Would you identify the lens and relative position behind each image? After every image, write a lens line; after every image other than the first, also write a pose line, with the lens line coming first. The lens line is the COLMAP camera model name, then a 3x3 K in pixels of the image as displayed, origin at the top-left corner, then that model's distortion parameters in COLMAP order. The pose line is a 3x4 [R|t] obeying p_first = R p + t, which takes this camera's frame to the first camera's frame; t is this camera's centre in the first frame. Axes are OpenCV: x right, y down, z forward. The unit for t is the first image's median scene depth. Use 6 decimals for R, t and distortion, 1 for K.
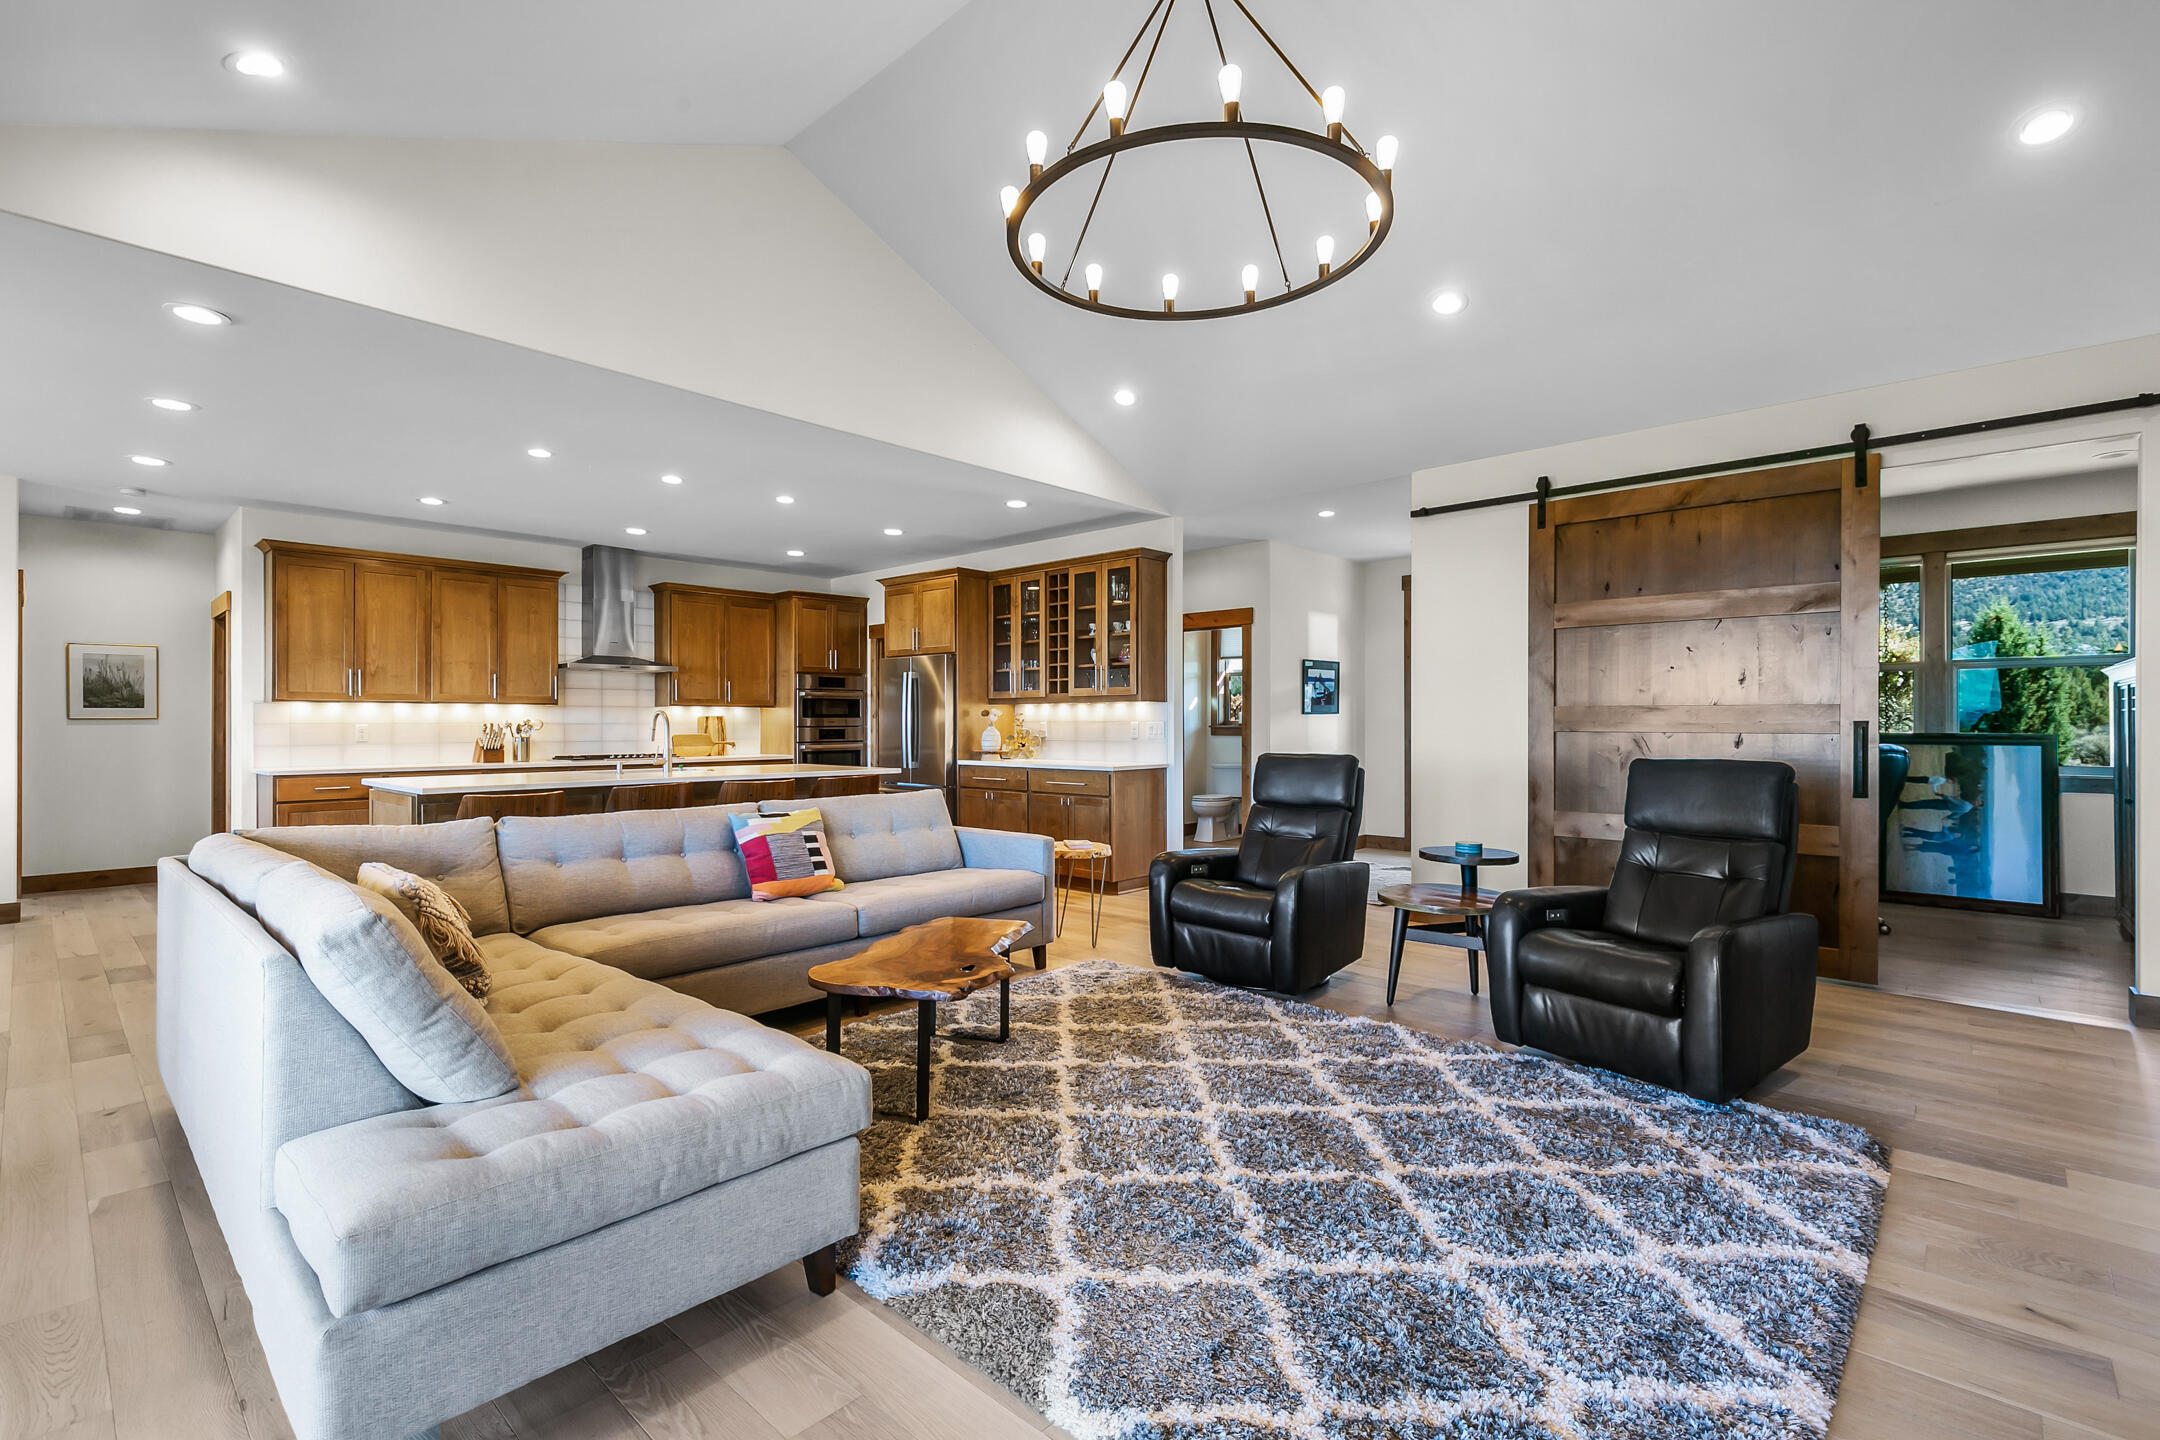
lens RADIAL K [[966.6, 0, 1080.0], [0, 966.6, 720.0], [0, 0, 1]] dist [0.001908, 0.000350]
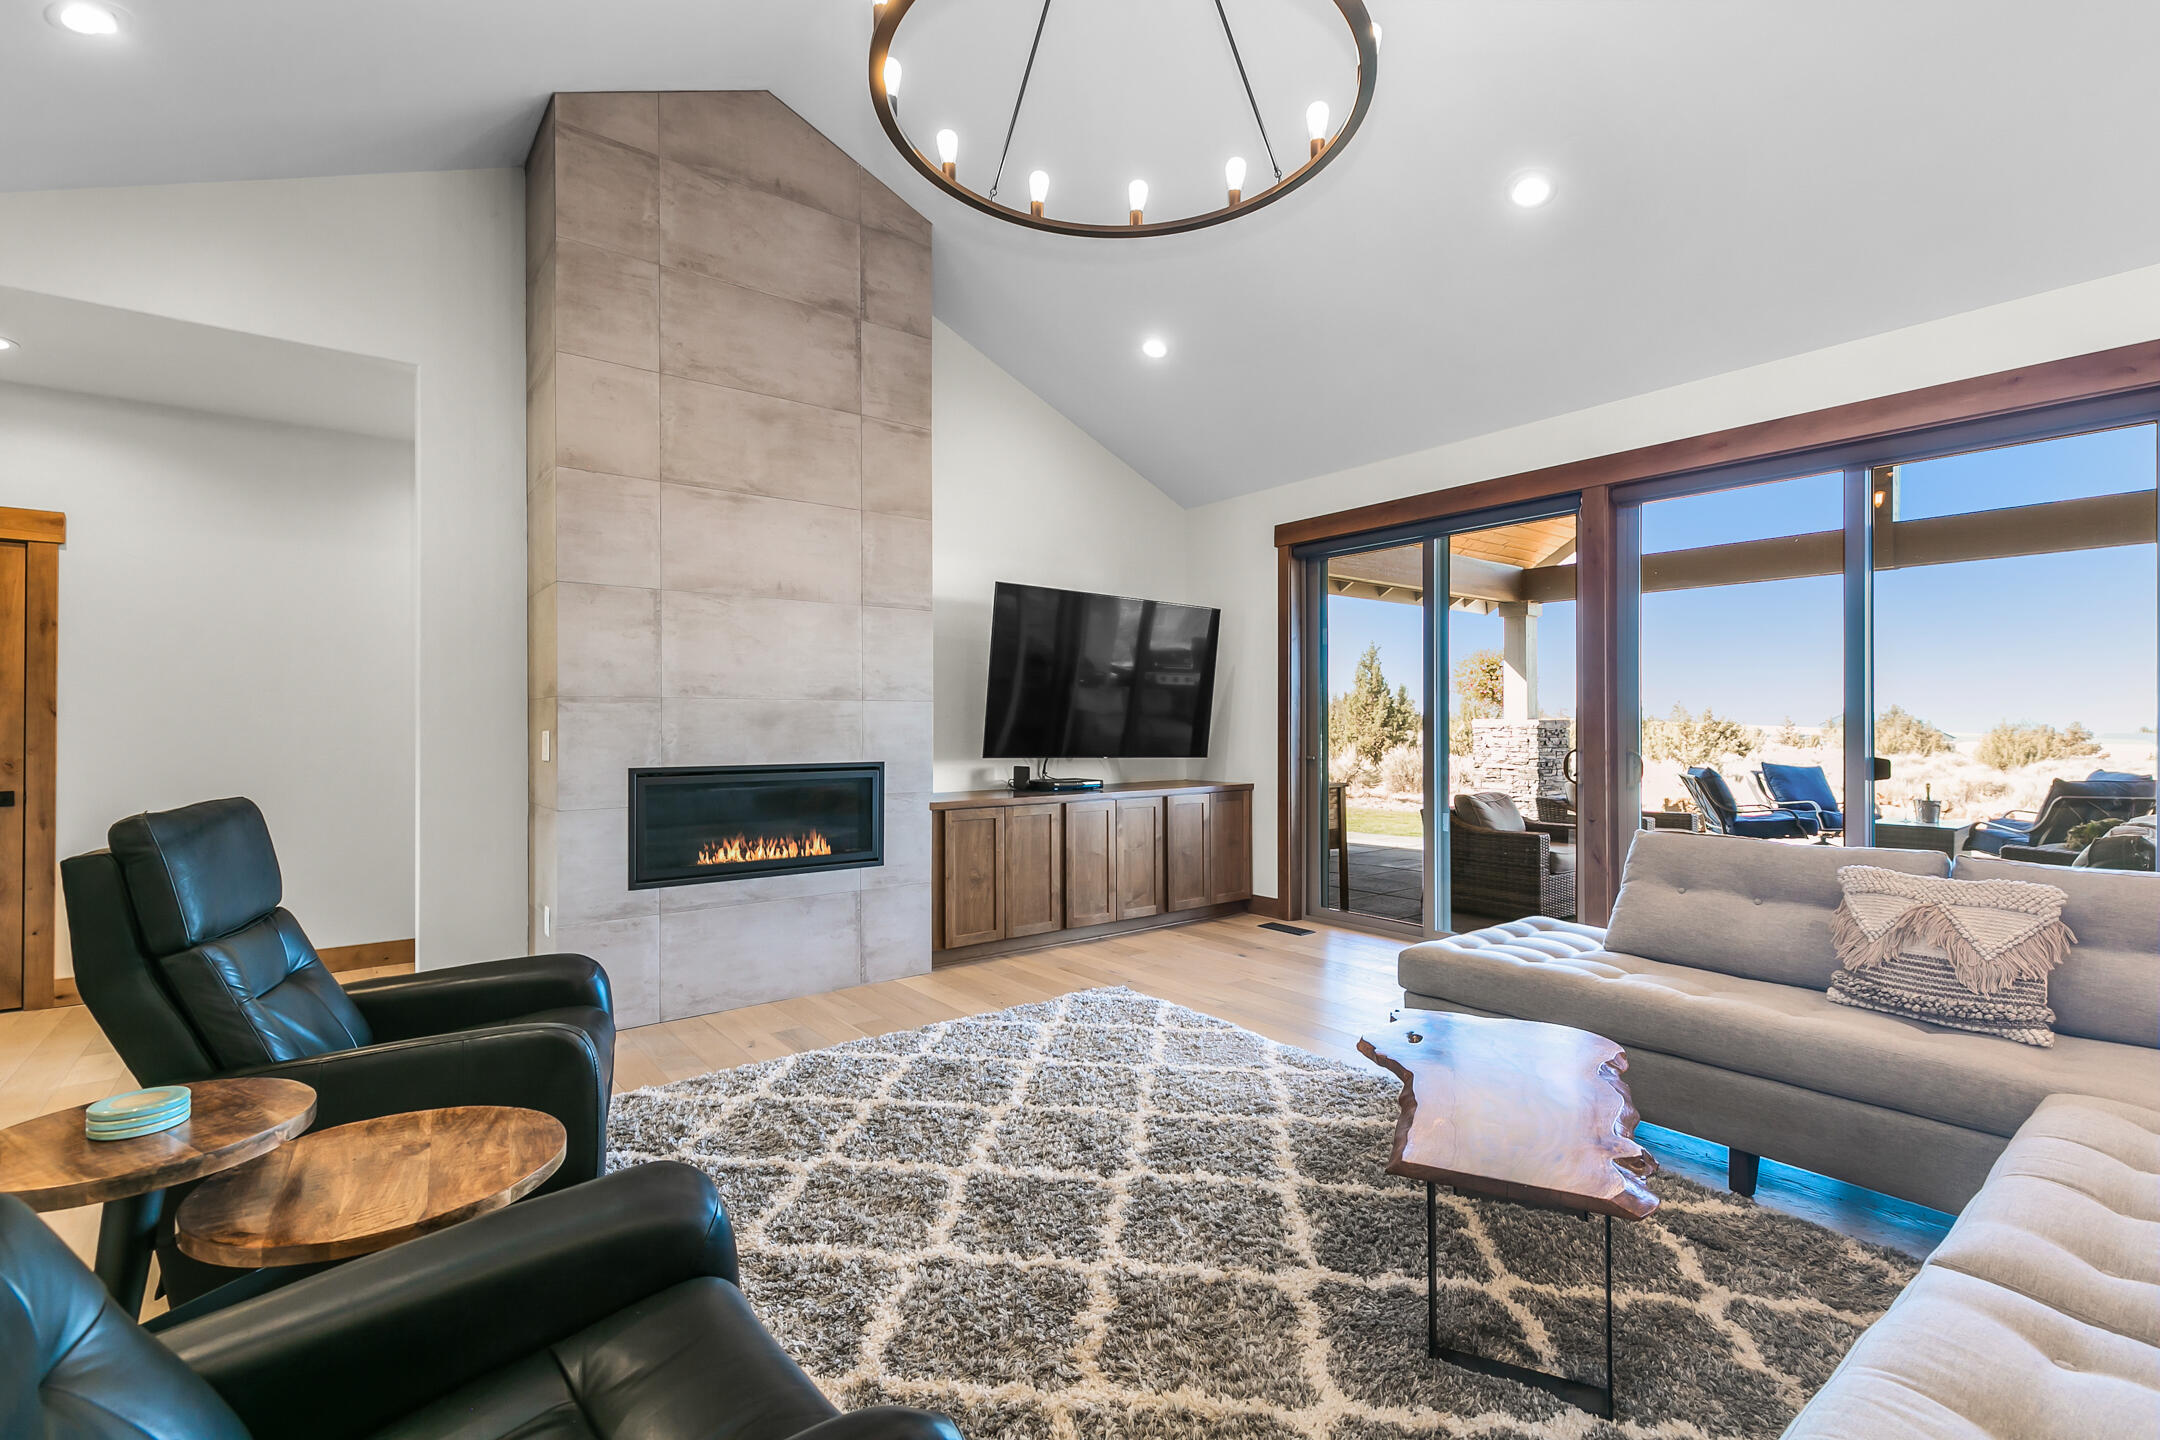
lens RADIAL K [[966.6, 0, 1080.0], [0, 966.6, 720.0], [0, 0, 1]] dist [0.001908, 0.000350]
pose [[-0.987279, 0.003416, 0.158960, 0.012438], [0.002116, 0.999963, -0.008348, -0.001314], [-0.158982, -0.007906, -0.987250, 0.730669]]
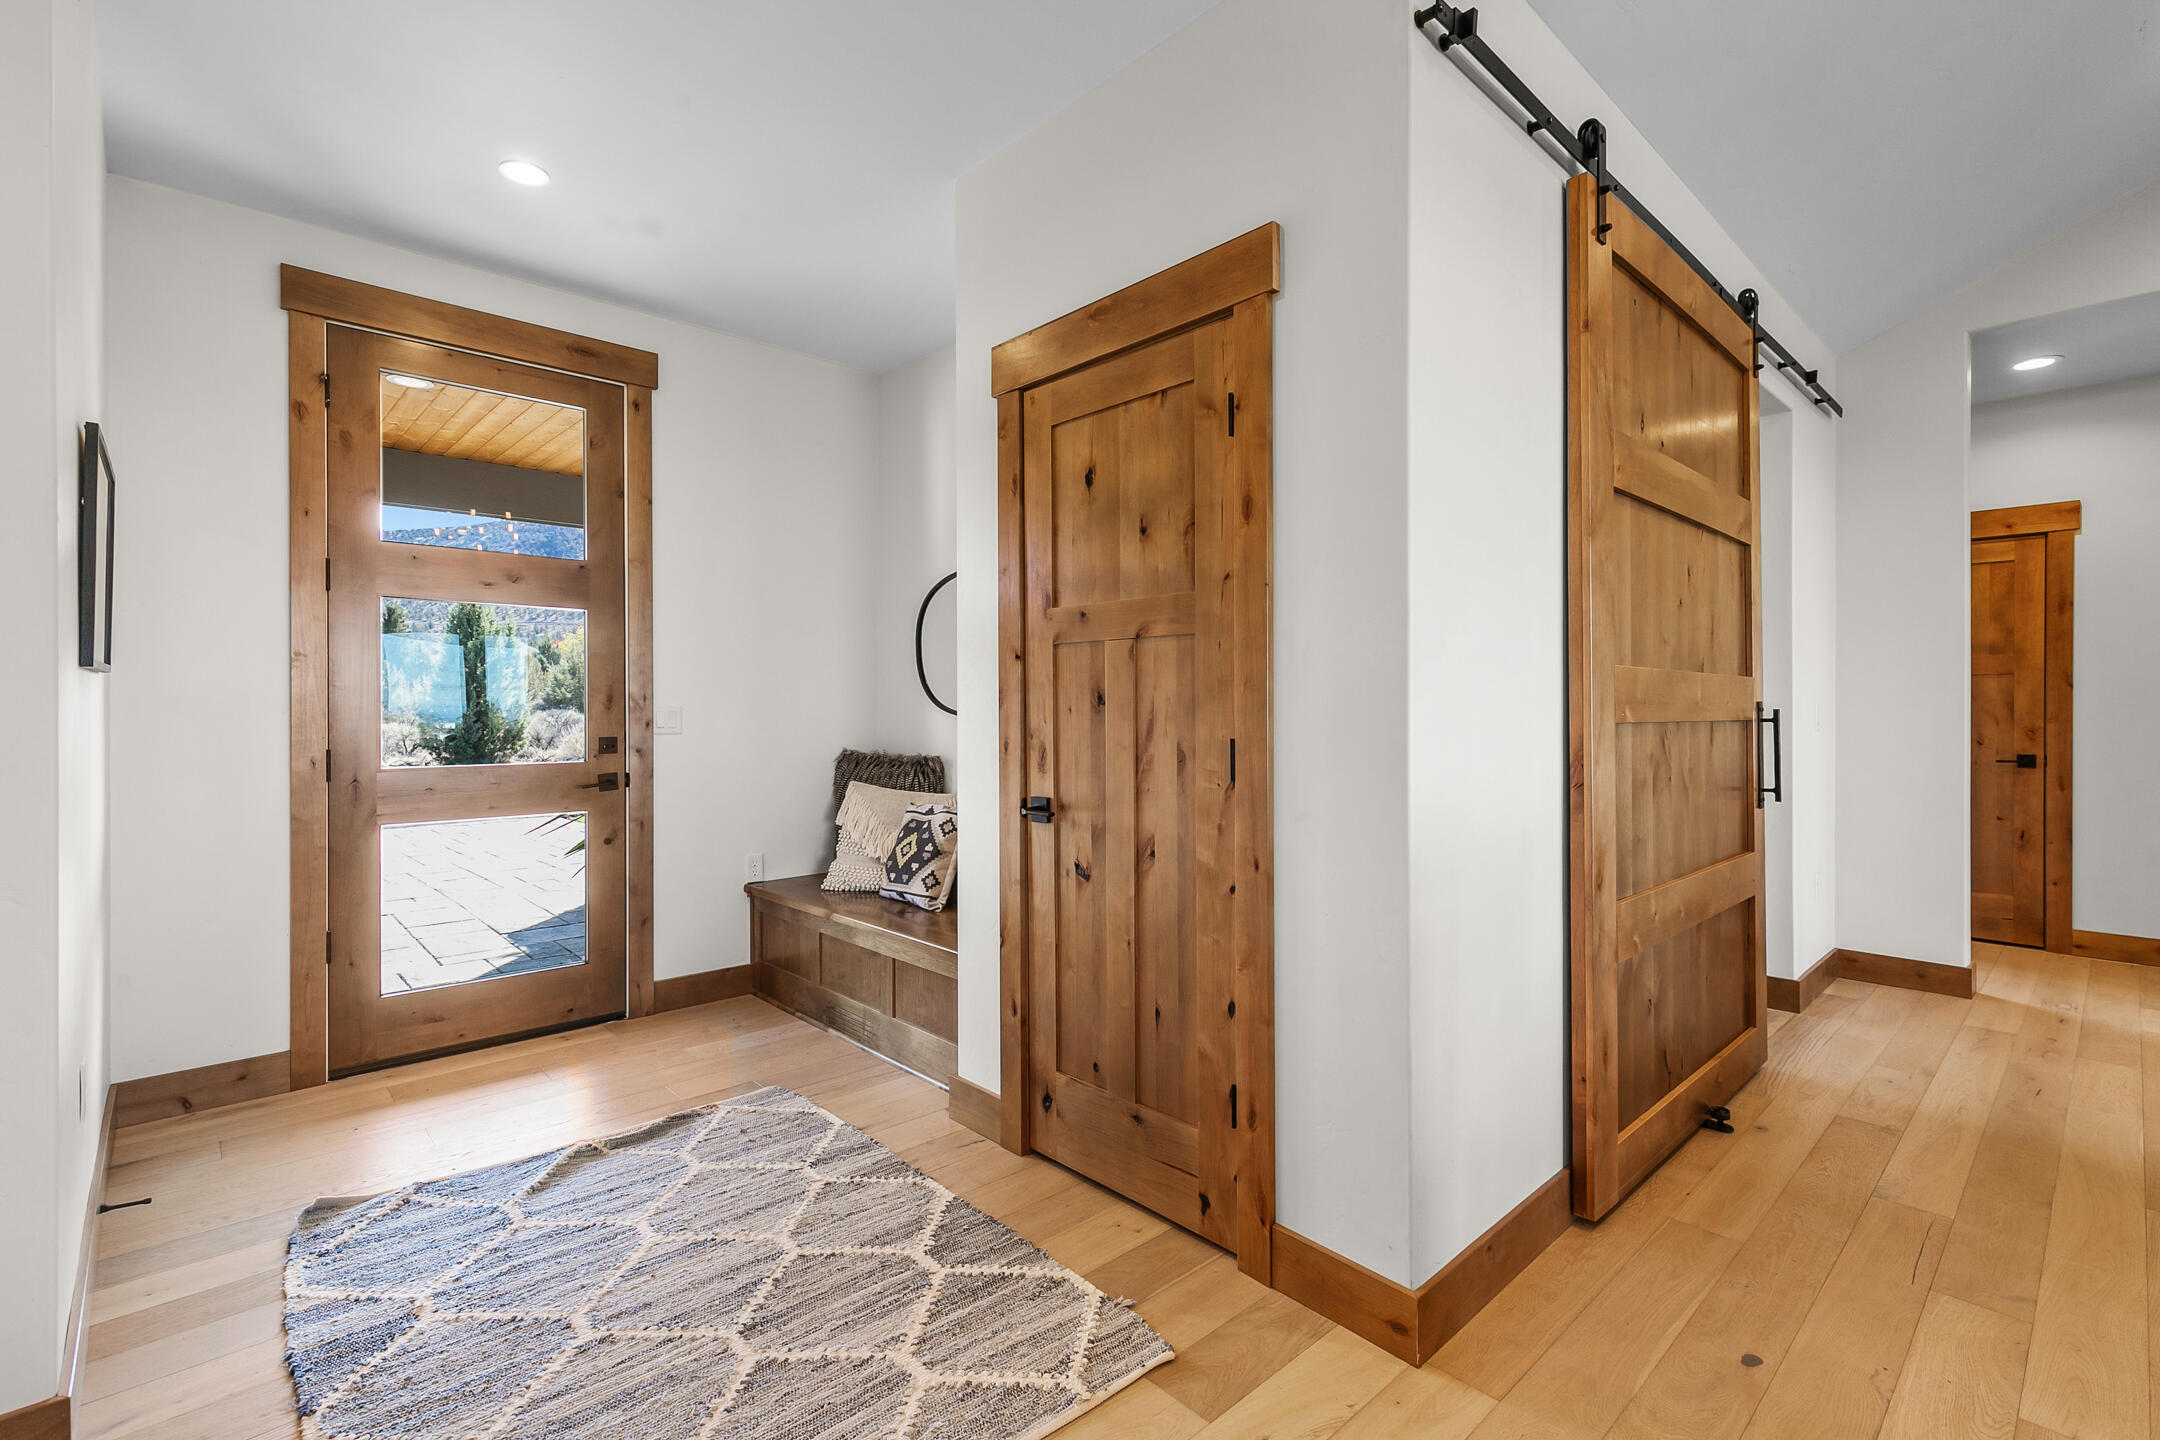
lens RADIAL K [[971.6, 0, 1077.1], [0, 971.6, 710.3], [0, 0, 1]] dist [0.002214, -0.000178]
pose [[0.077184, -0.002012, 0.997015, 0.026664], [-0.001767, 0.999996, 0.002155, 0.004318], [-0.997015, -0.001928, 0.077180, 0.853043]]
